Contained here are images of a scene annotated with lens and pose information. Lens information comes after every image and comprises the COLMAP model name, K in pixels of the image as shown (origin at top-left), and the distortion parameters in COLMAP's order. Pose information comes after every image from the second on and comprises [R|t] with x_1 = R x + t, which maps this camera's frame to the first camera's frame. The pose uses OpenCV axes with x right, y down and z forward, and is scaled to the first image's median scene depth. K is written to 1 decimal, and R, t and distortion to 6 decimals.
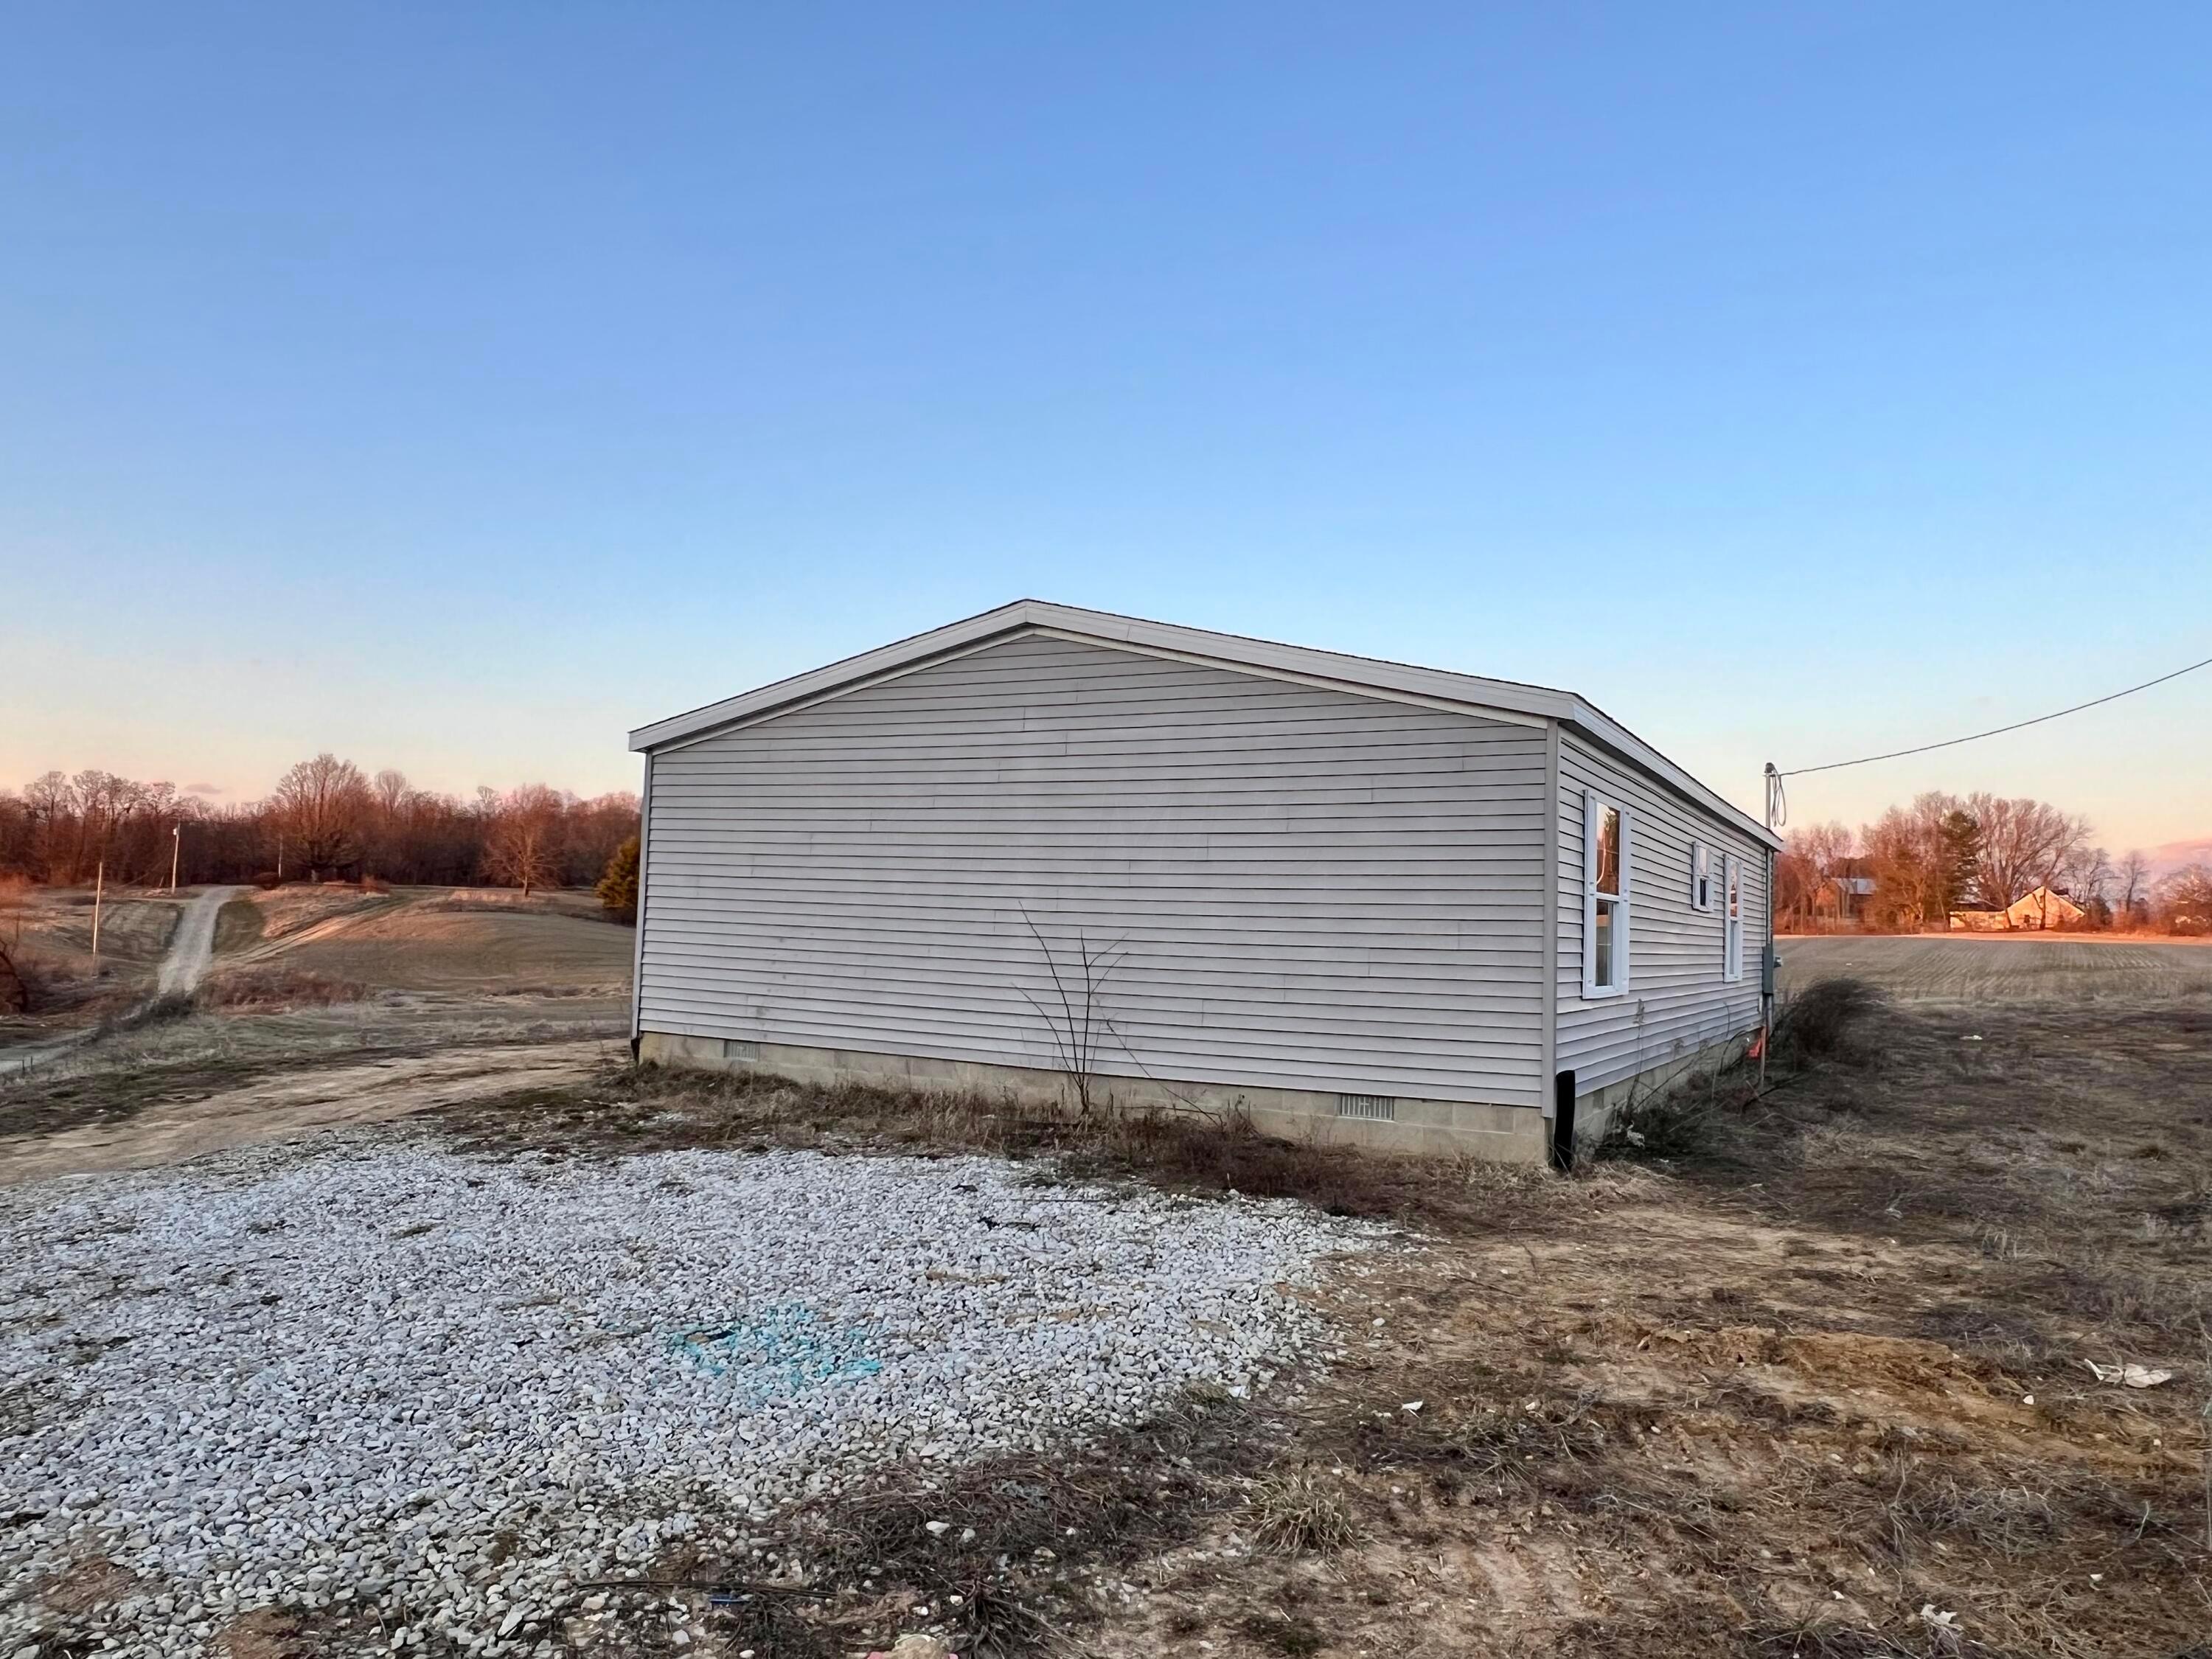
lens RADIAL K [[1555.8, 0, 1106.2], [0, 1555.8, 834.9], [0, 0, 1]] dist [0.001779, 0.001702]
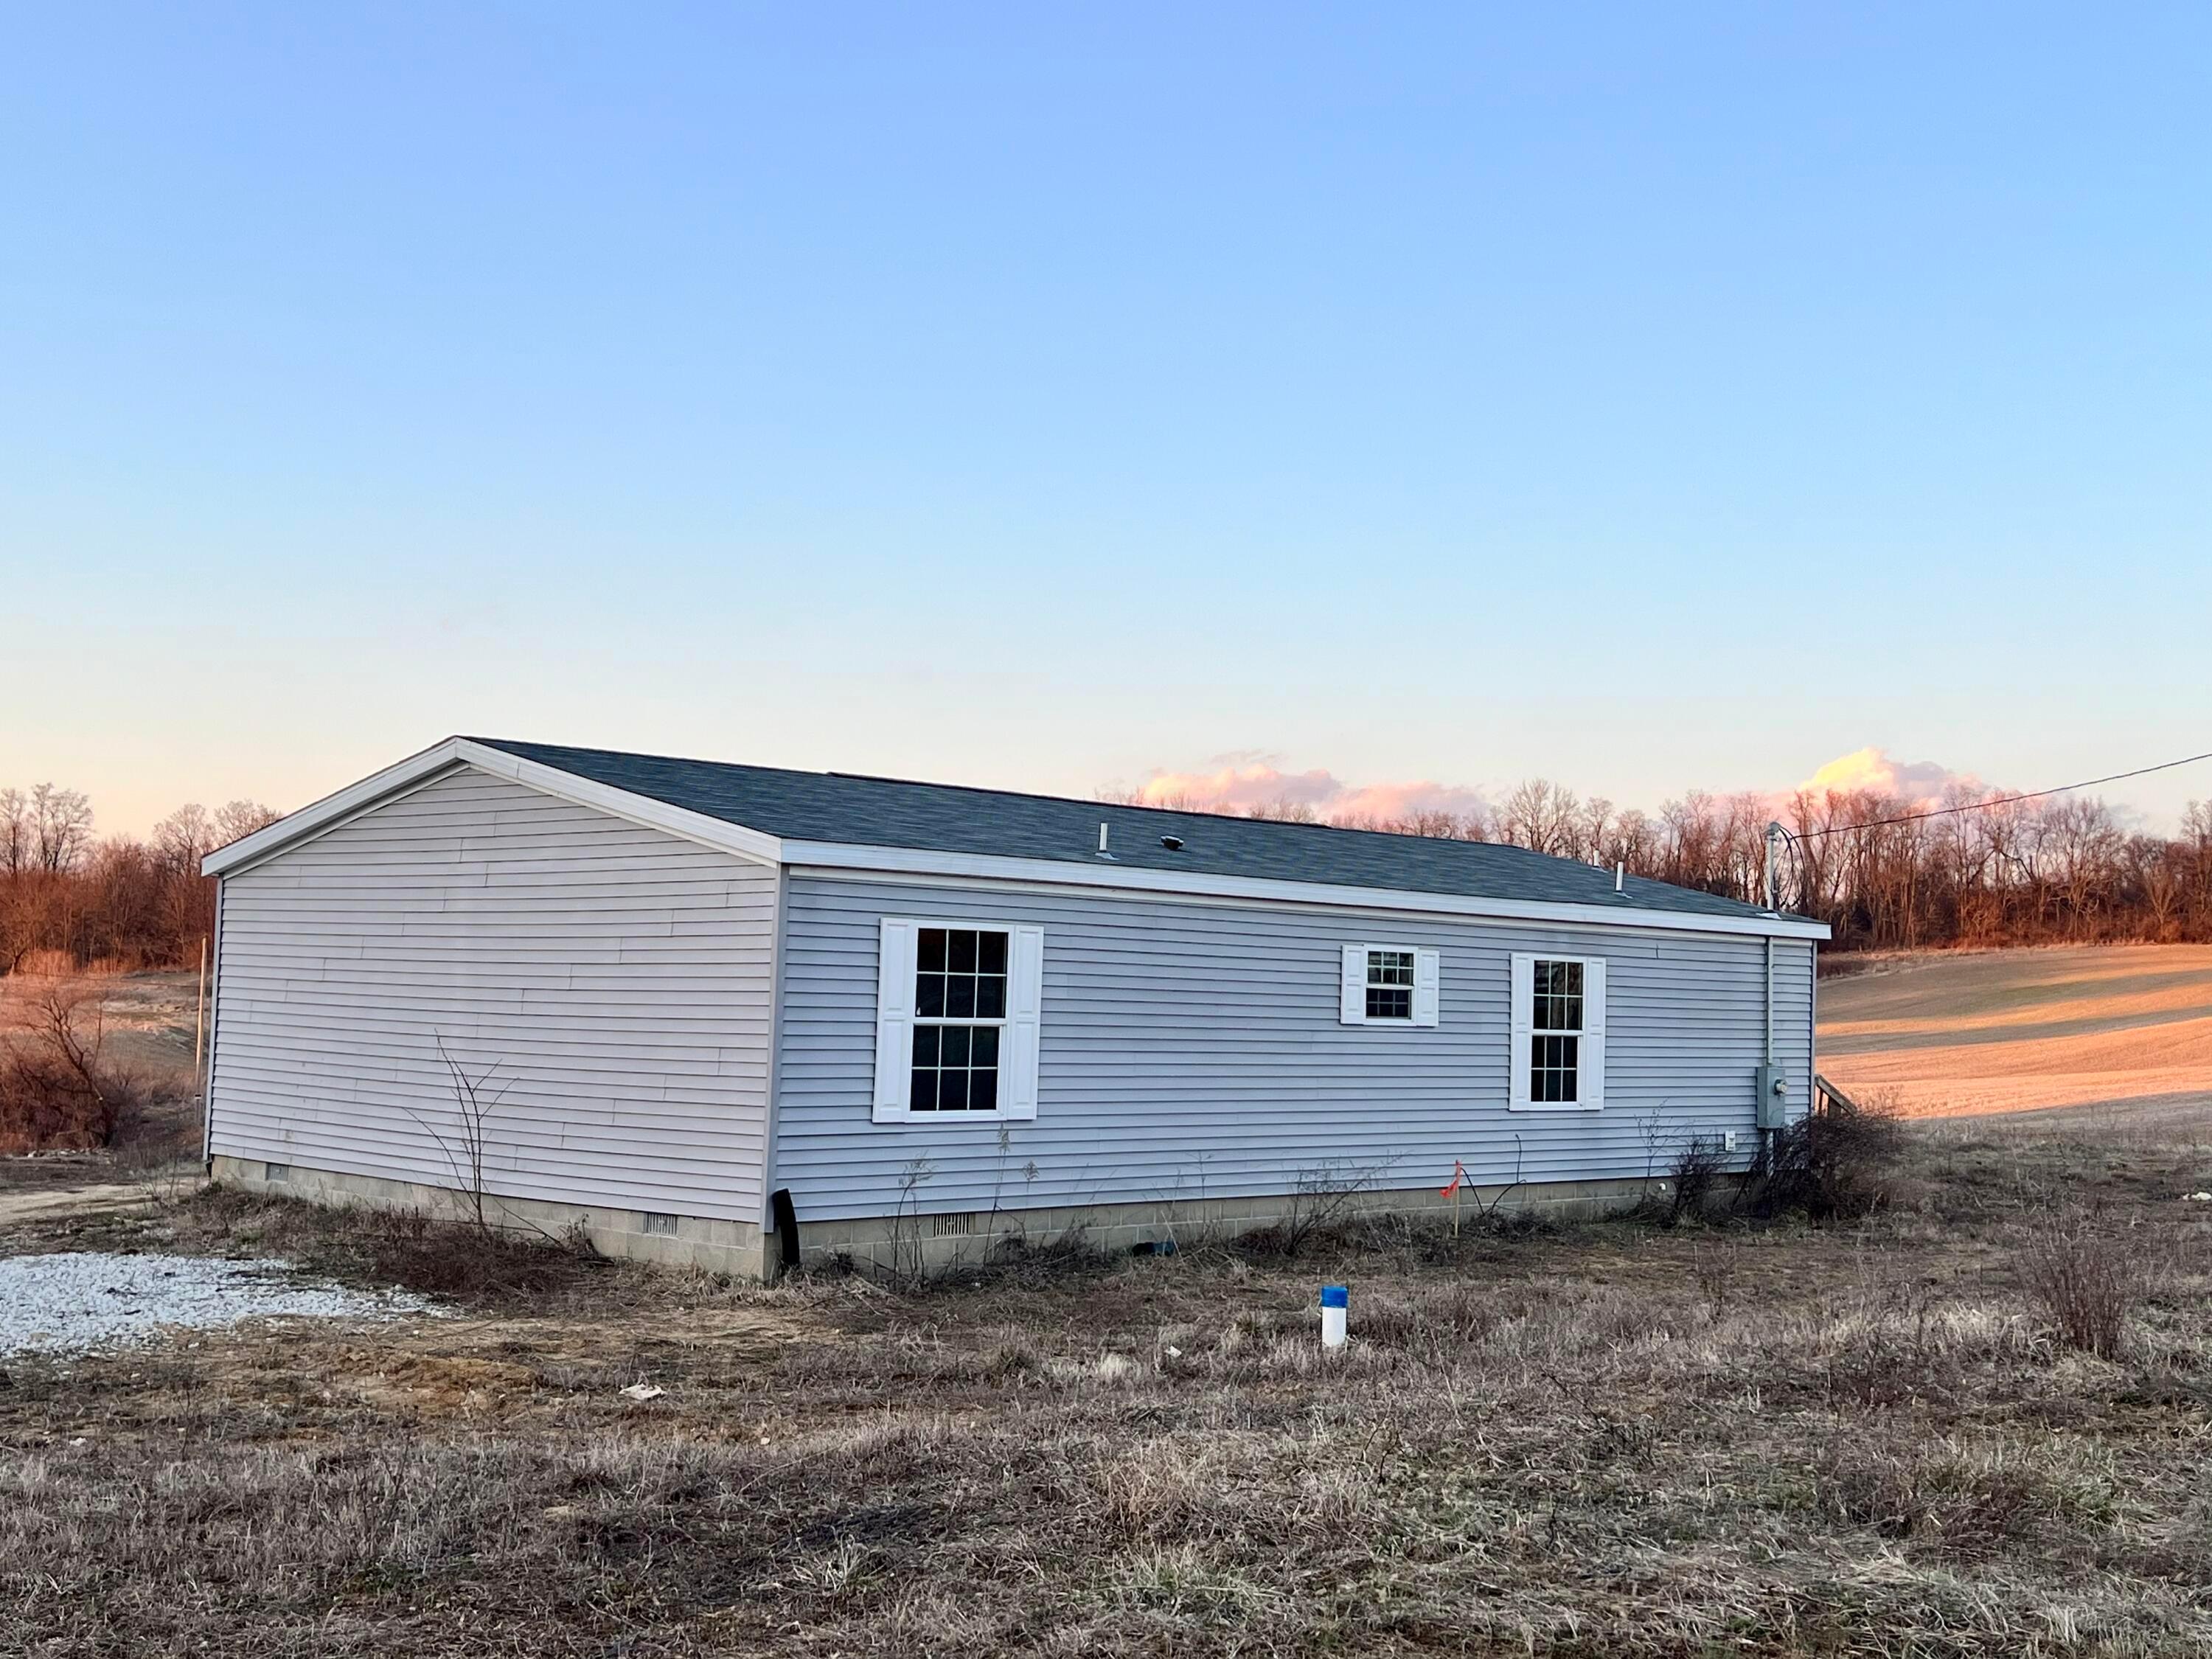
lens RADIAL K [[2578.9, 0, 1106.4], [0, 2578.9, 826.5], [0, 0, 1]] dist [0.014719, 0.000000]
pose [[0.964690, -0.026982, -0.262003, 0.751270], [0.023470, 0.999588, -0.016527, -0.048513], [0.262341, 0.009794, 0.964925, -0.501774]]
